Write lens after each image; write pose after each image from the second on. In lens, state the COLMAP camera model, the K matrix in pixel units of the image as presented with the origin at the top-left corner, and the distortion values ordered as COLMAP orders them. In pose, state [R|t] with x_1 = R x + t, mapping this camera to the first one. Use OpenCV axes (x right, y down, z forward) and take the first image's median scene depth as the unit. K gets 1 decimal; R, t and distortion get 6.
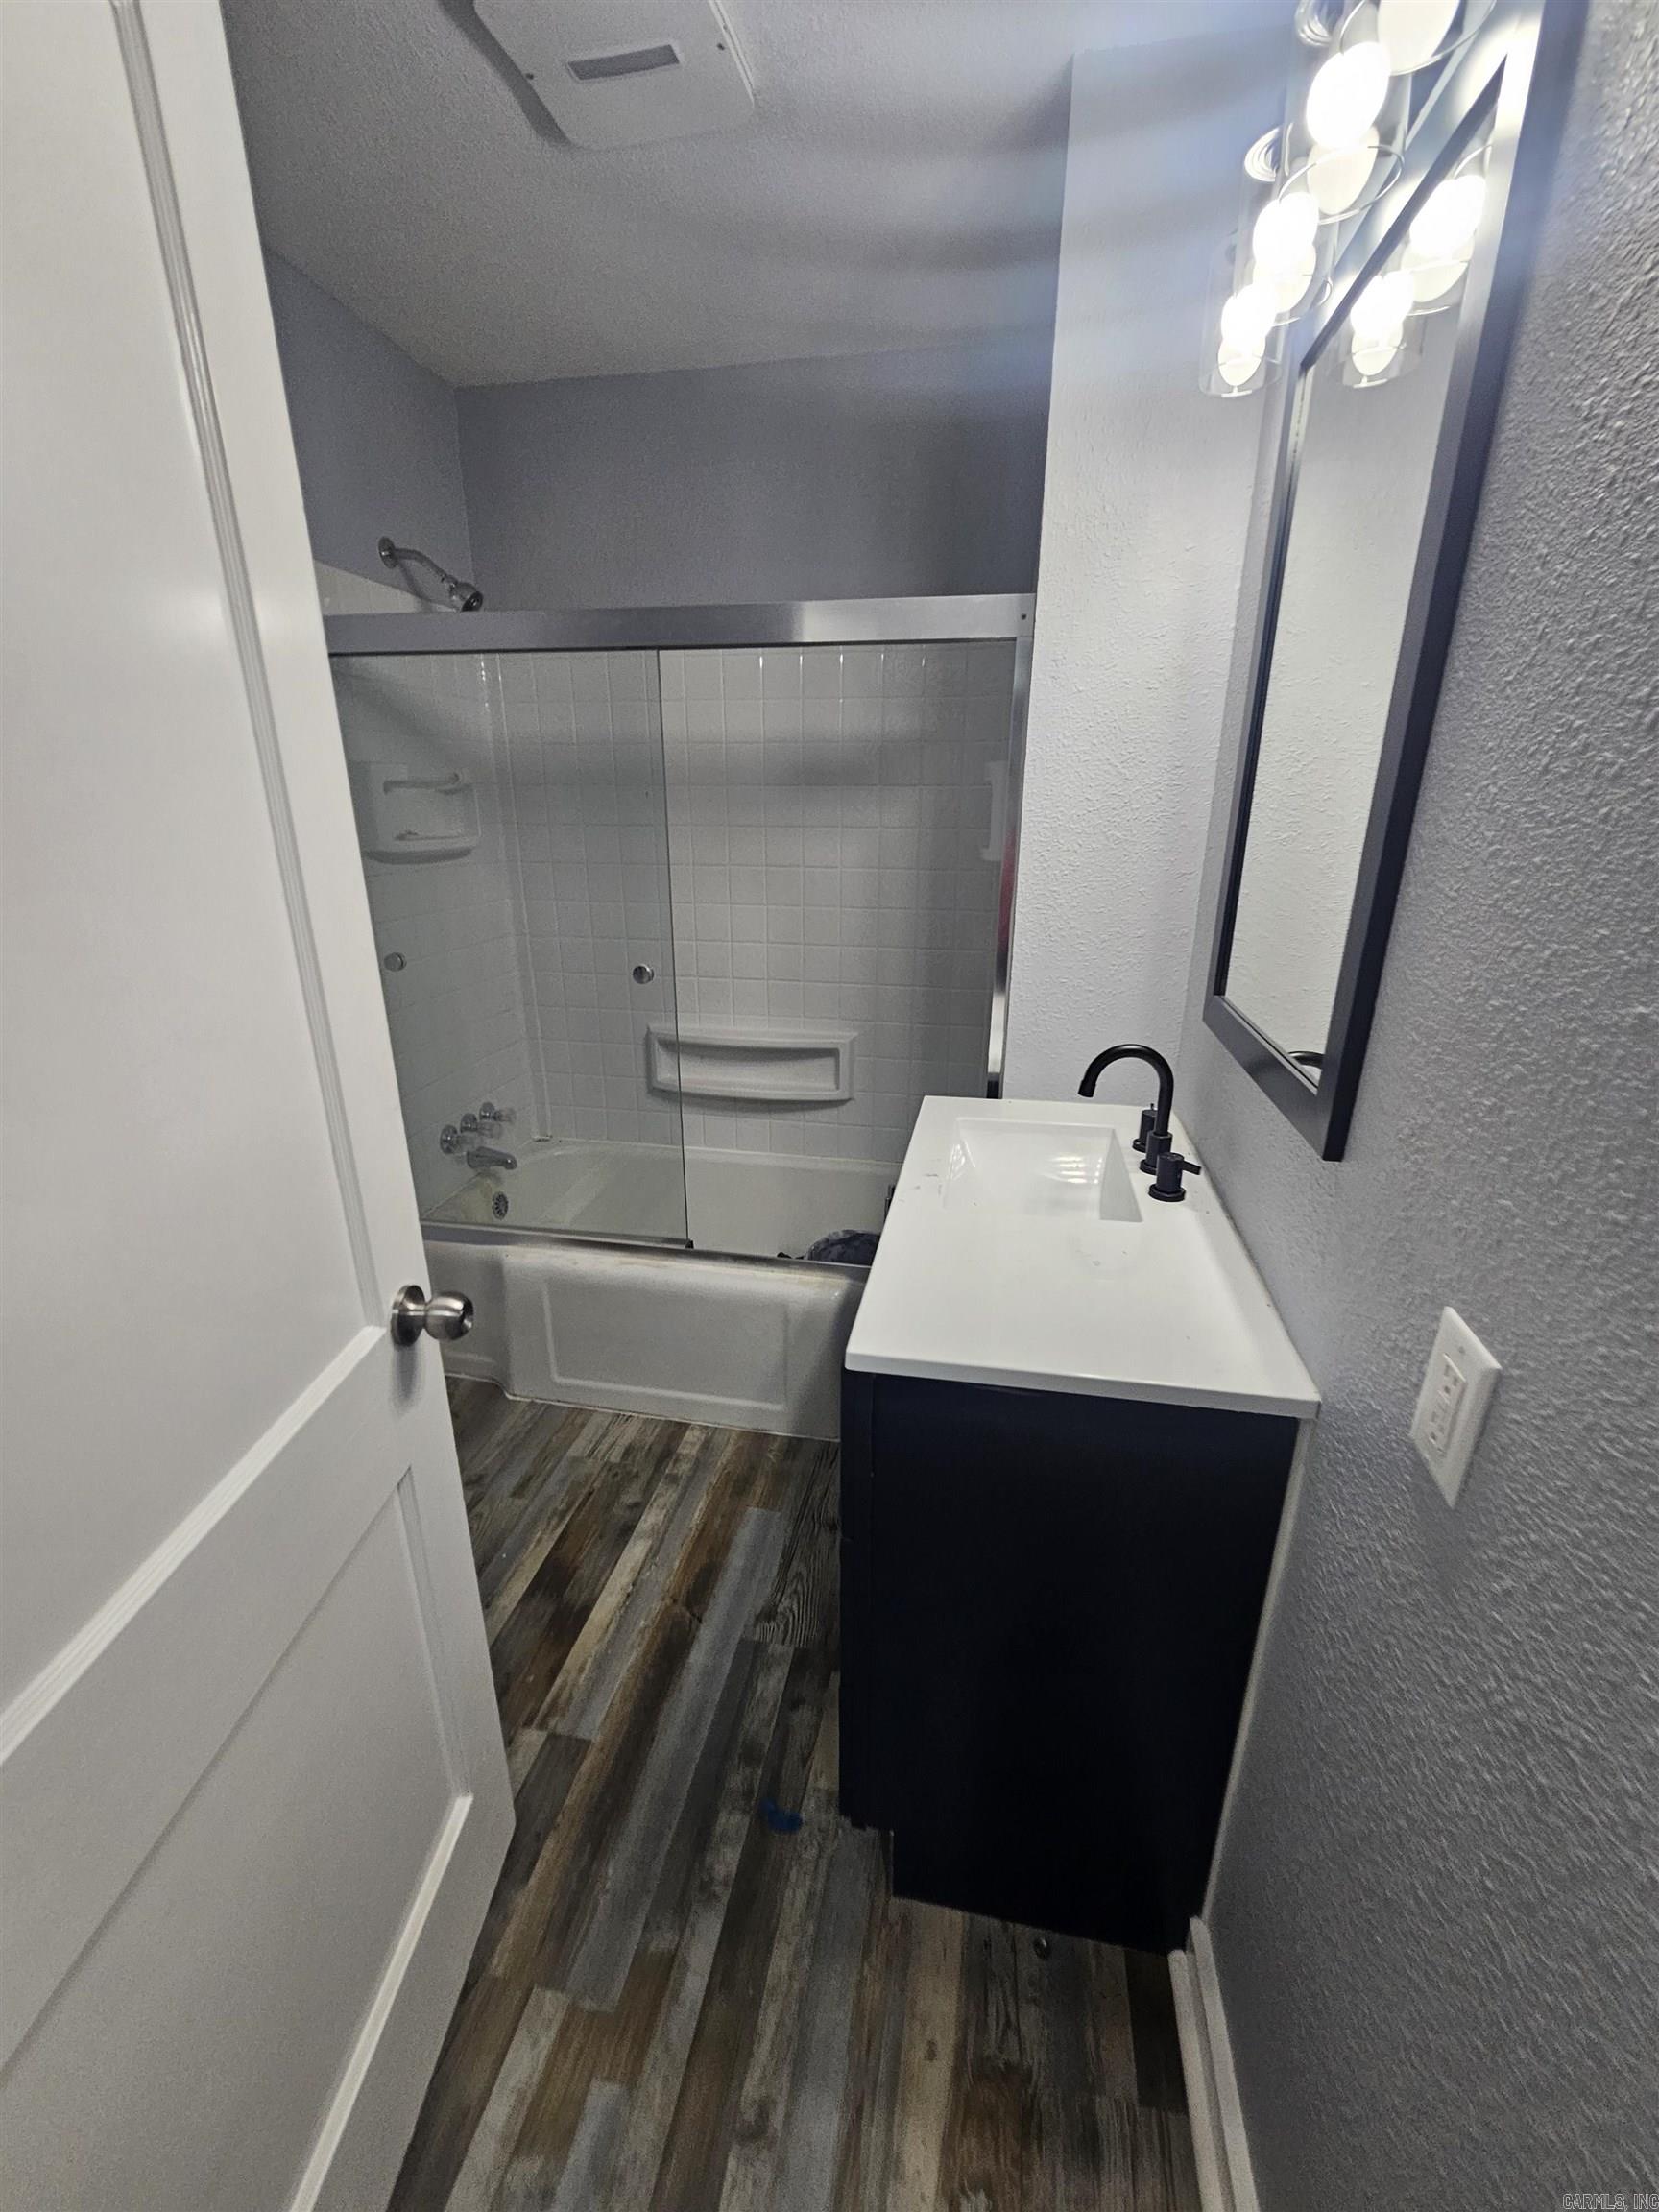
lens RADIAL K [[882.2, 0, 847.1], [0, 882.2, 1124.1], [0, 0, 1]] dist [-0.000757, 0.000072]
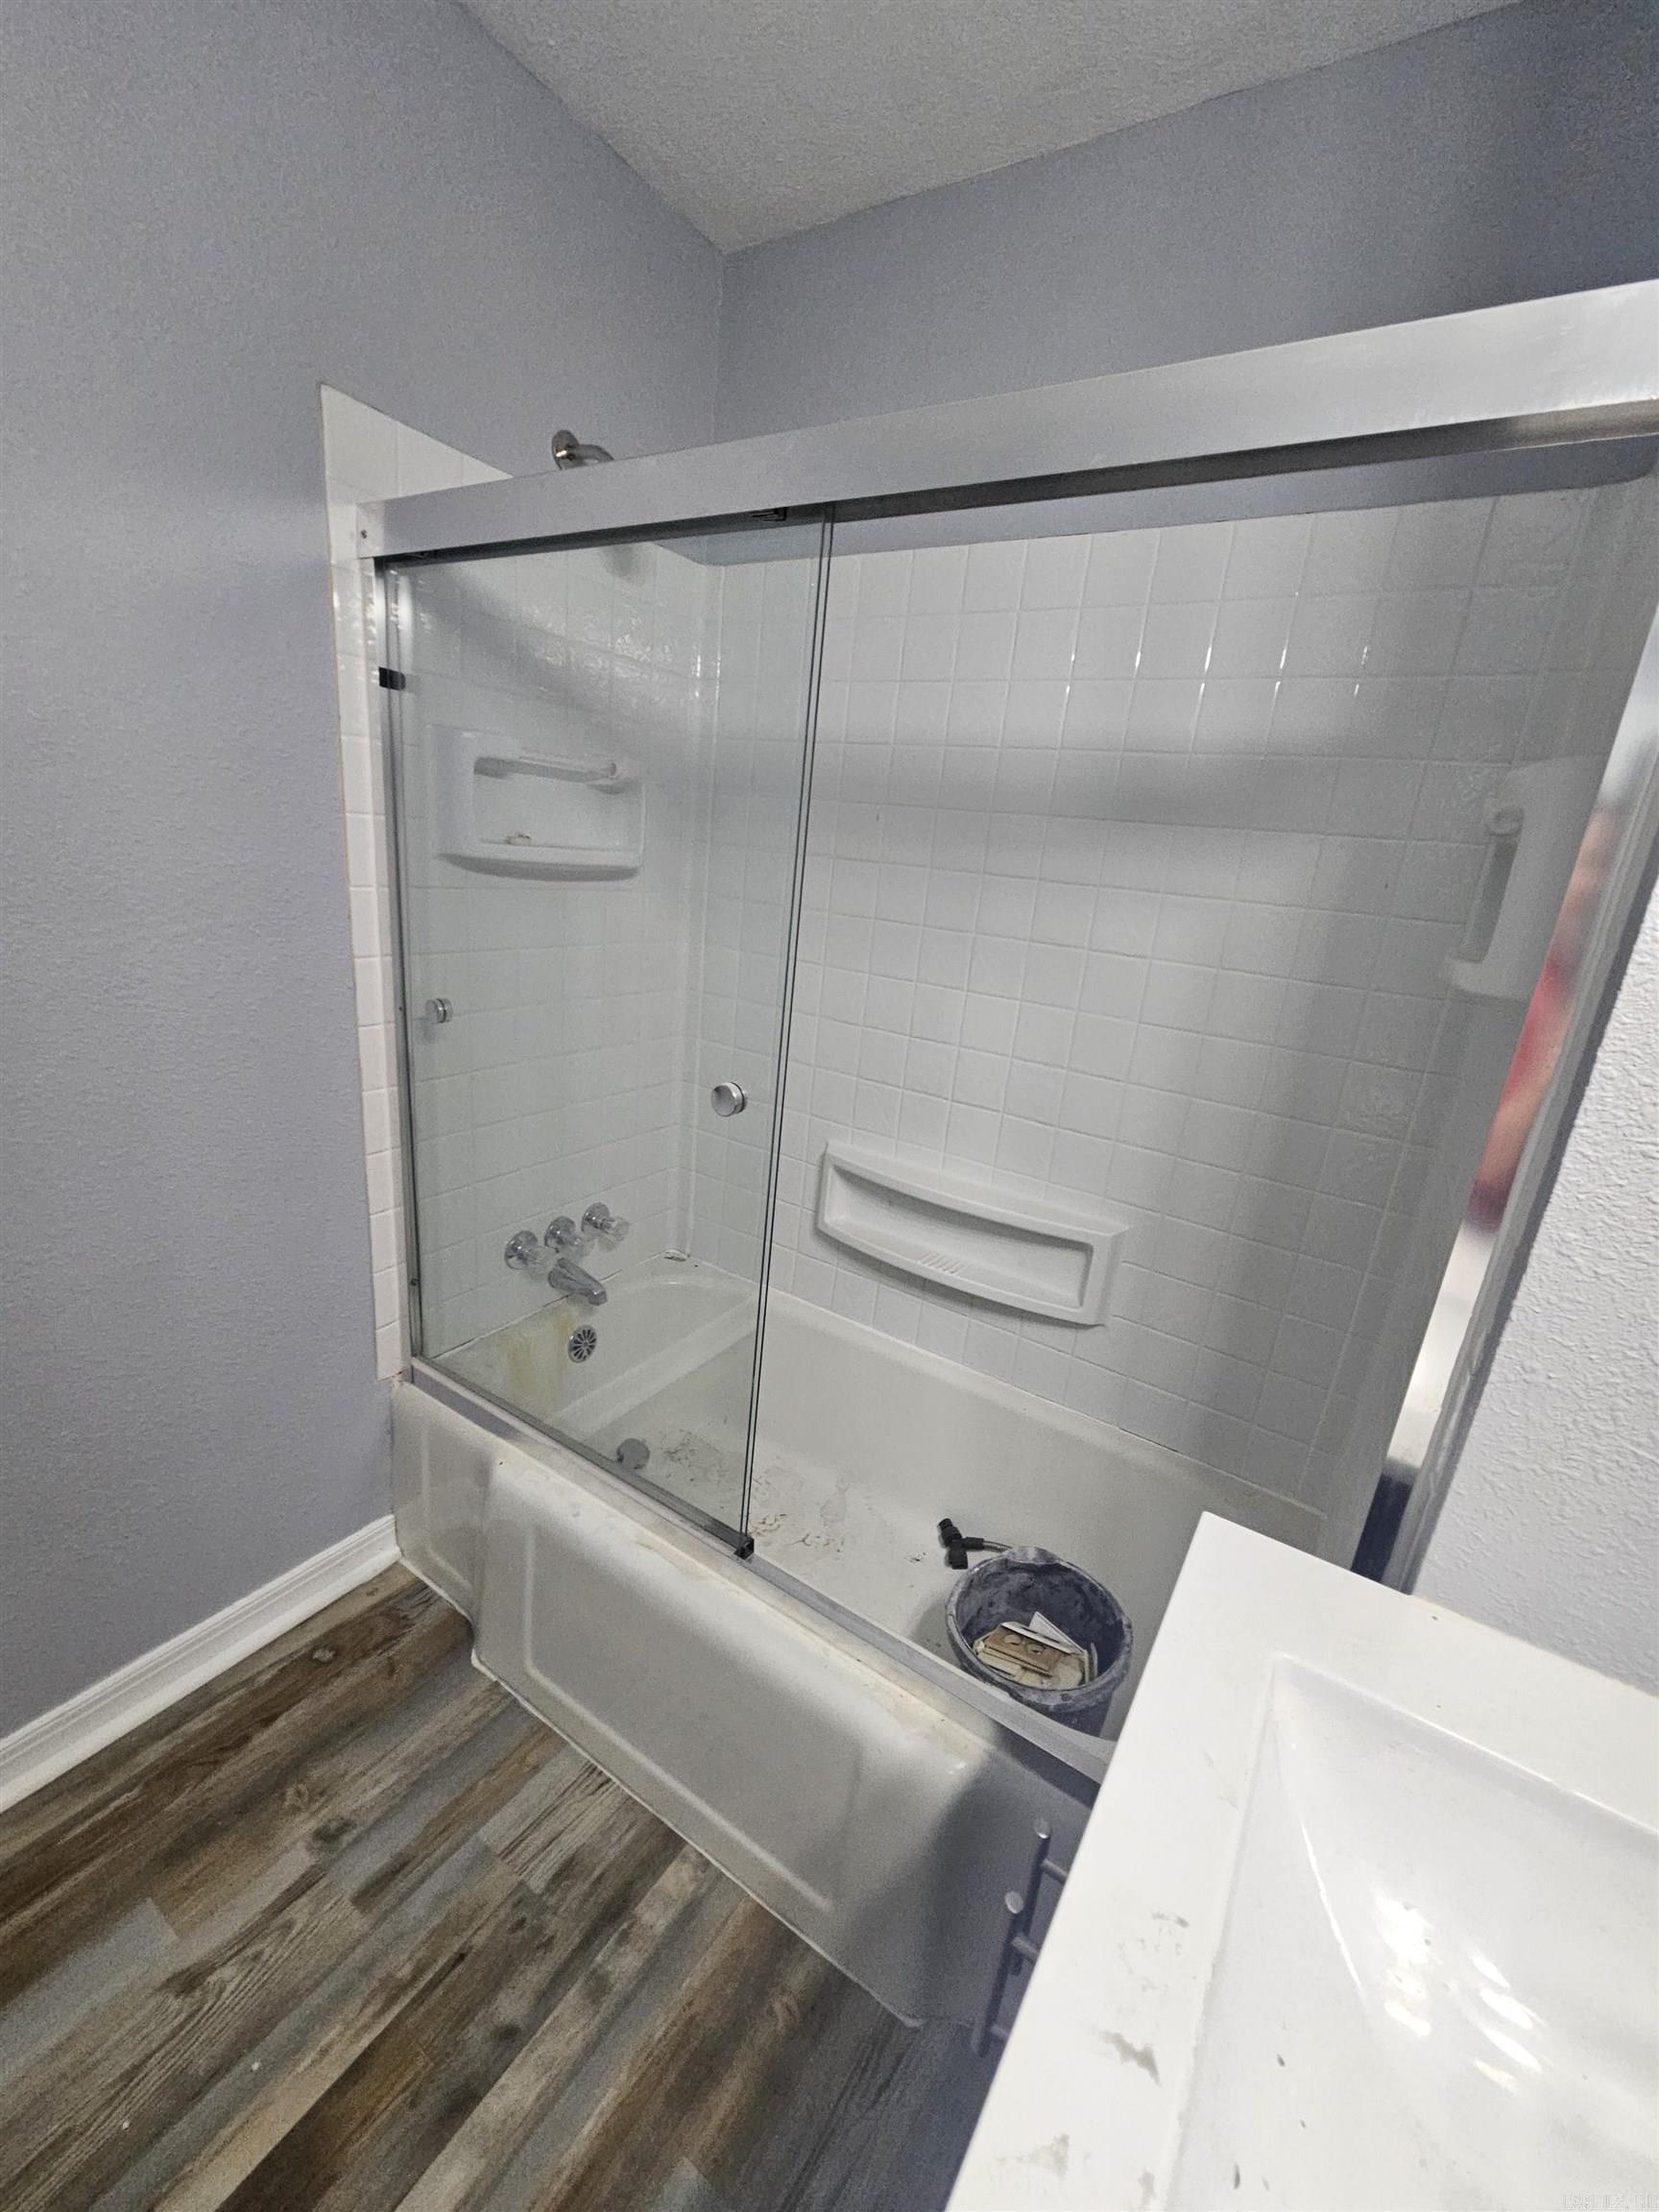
lens RADIAL K [[904.6, 0, 831.4], [0, 904.6, 1118.6], [0, 0, 1]] dist [-0.002877, 0.000913]
pose [[0.917573, 0.186290, -0.351220, 0.033223], [-0.212156, 0.976562, -0.036286, -0.132590], [0.336228, 0.107809, 0.935590, 0.421857]]
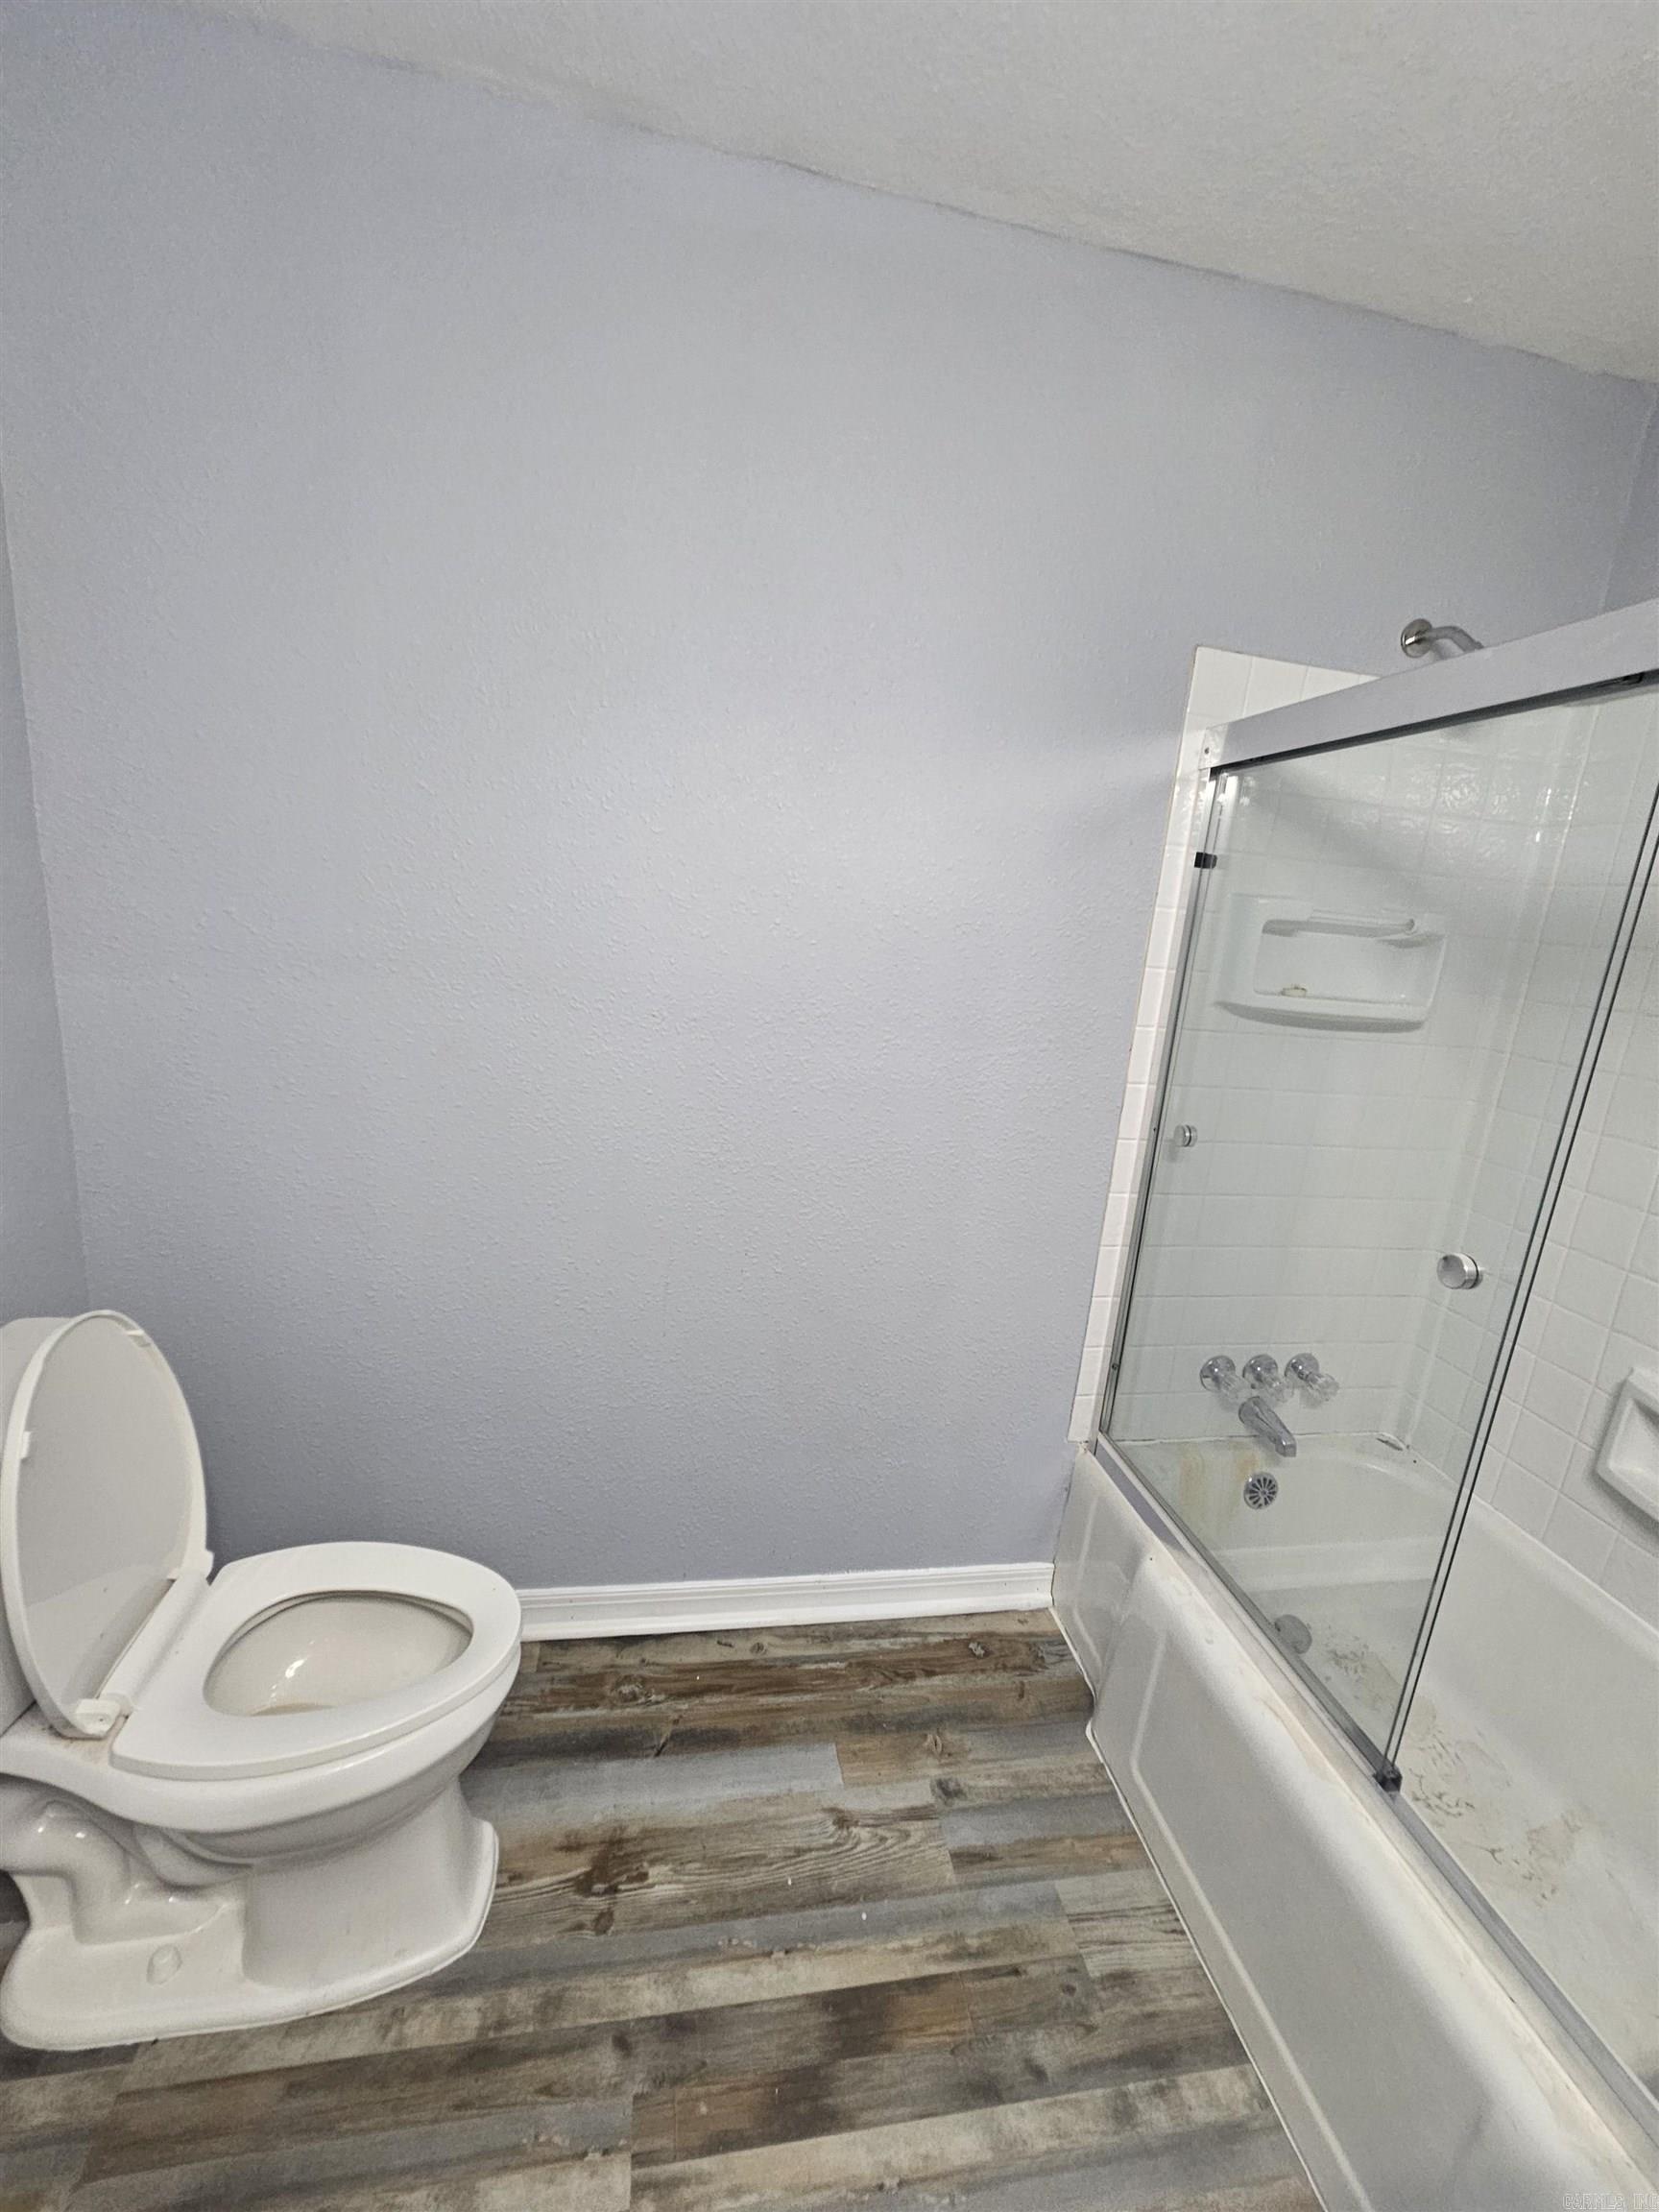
lens RADIAL K [[902.7, 0, 833.6], [0, 902.7, 1122.1], [0, 0, 1]] dist [-0.002227, 0.000406]
pose [[0.346461, 0.236292, -0.907817, 0.098606], [-0.395395, 0.914372, 0.087099, -0.132718], [0.850663, 0.328769, 0.410223, 0.376070]]
